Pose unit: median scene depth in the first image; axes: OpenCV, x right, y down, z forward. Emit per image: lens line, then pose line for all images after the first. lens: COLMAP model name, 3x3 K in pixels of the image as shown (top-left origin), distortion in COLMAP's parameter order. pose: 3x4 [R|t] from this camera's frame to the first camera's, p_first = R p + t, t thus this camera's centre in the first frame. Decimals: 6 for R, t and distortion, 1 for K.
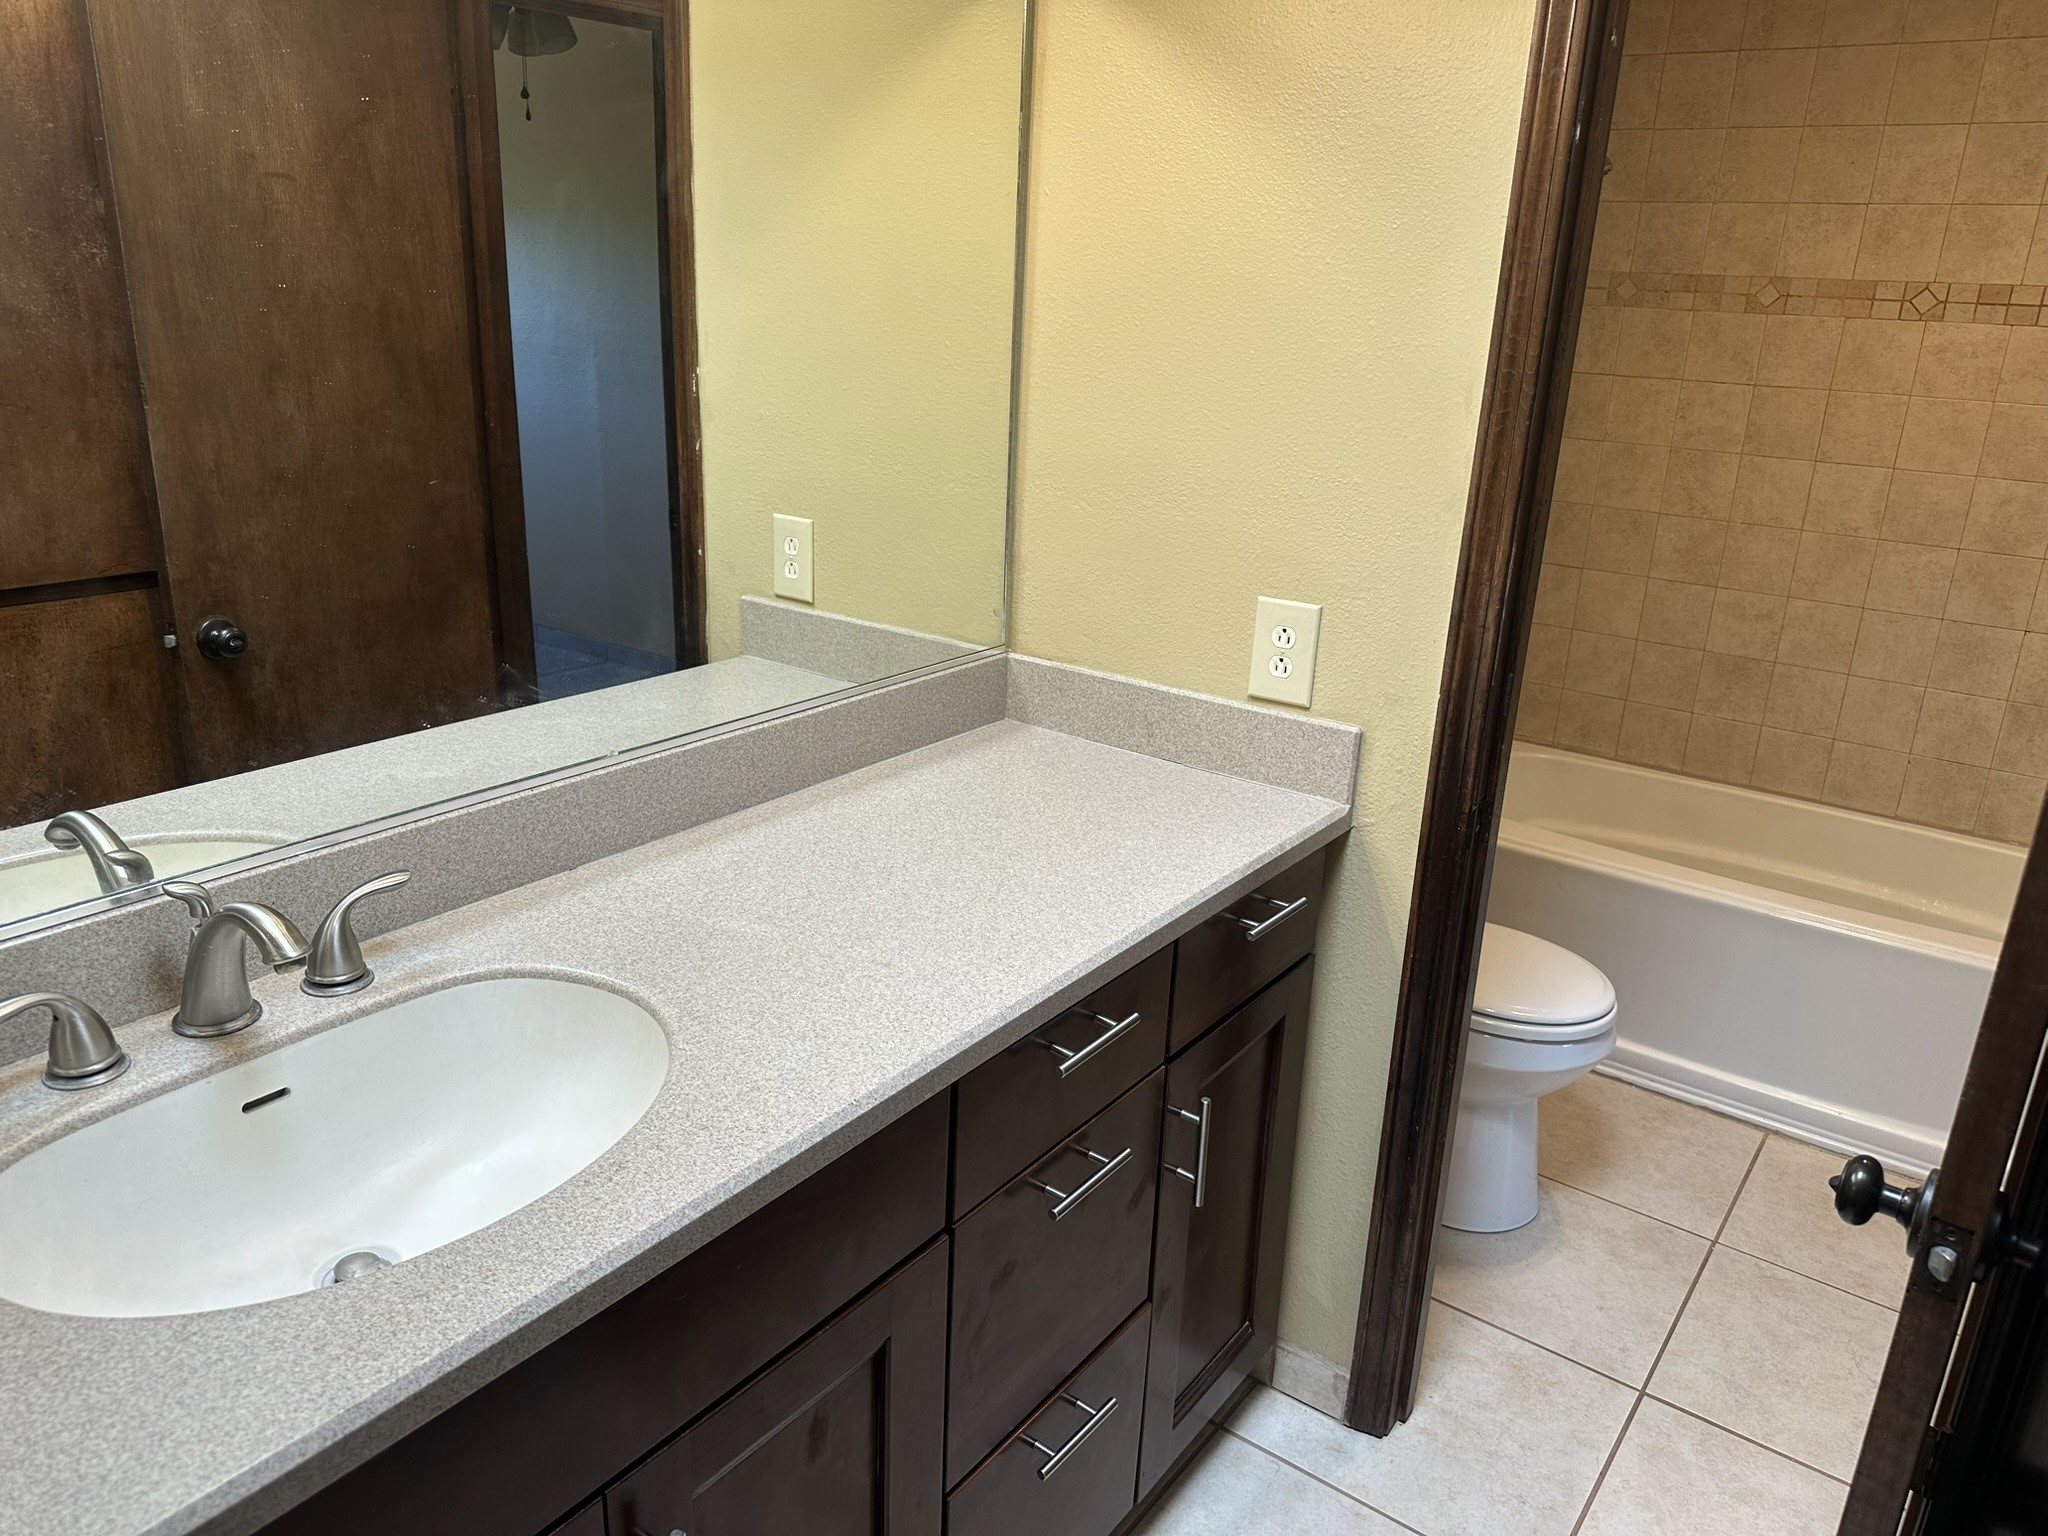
lens RADIAL K [[1439.1, 0, 1020.1], [0, 1439.1, 758.5], [0, 0, 1]] dist [0.101606, -0.137602]
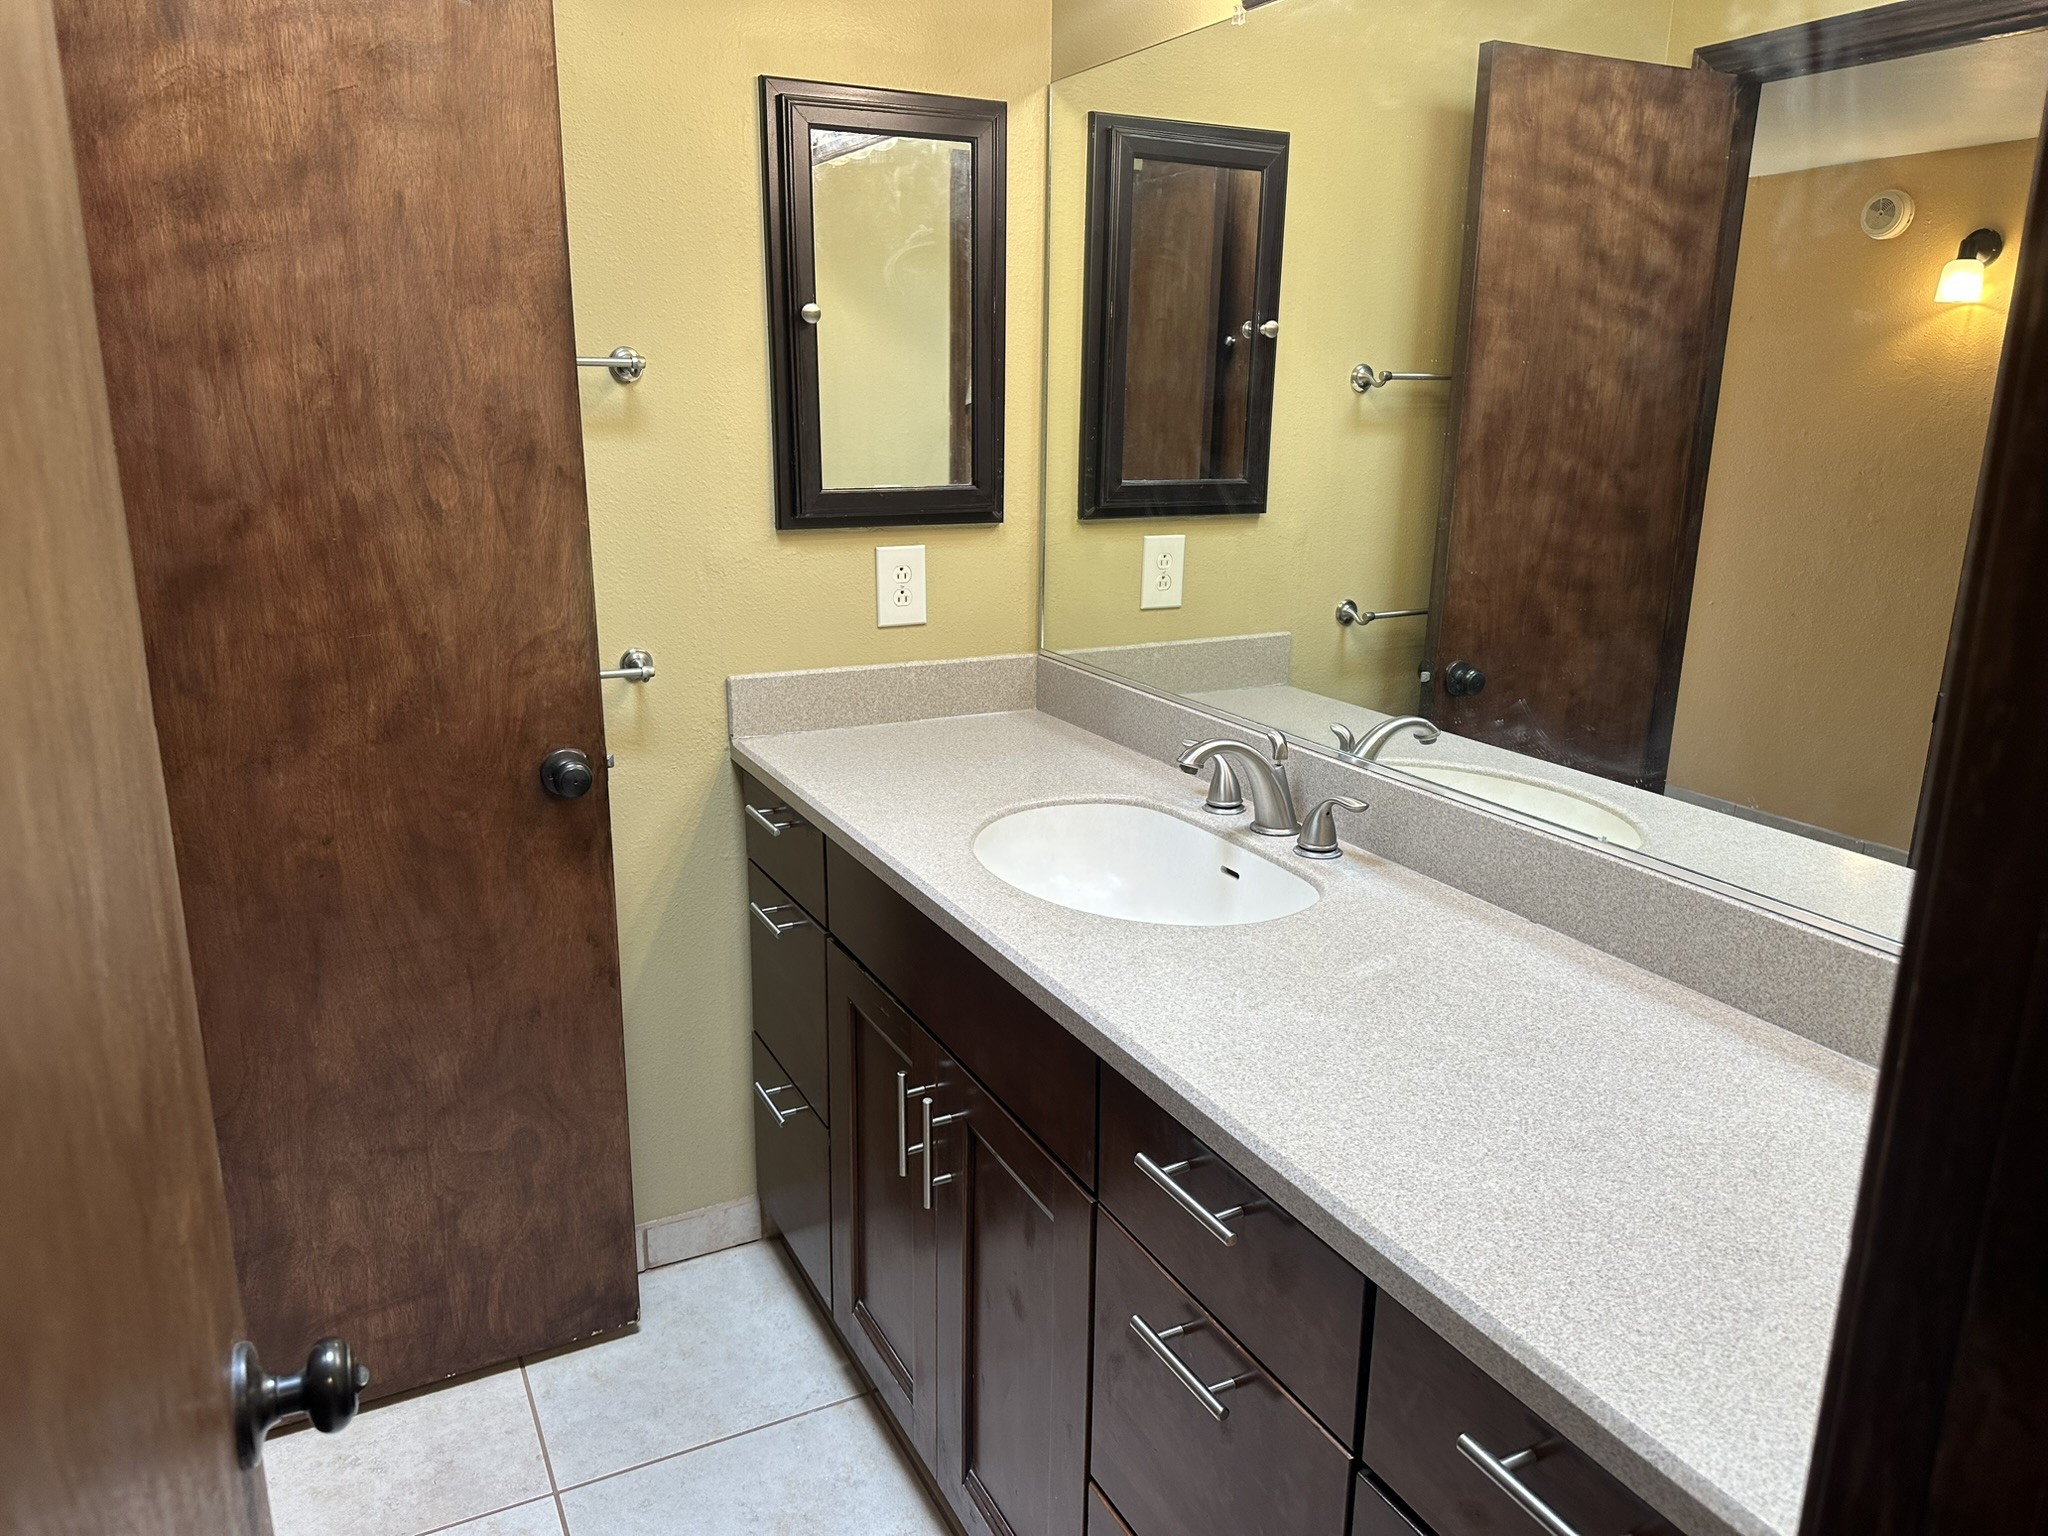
lens RADIAL K [[1439.1, 0, 1020.1], [0, 1439.1, 758.5], [0, 0, 1]] dist [0.101606, -0.137602]
pose [[-0.447874, 0.182279, -0.875319, 1.325331], [-0.305754, 0.888751, 0.341520, -0.483444], [0.840193, 0.420590, -0.342316, 1.851192]]
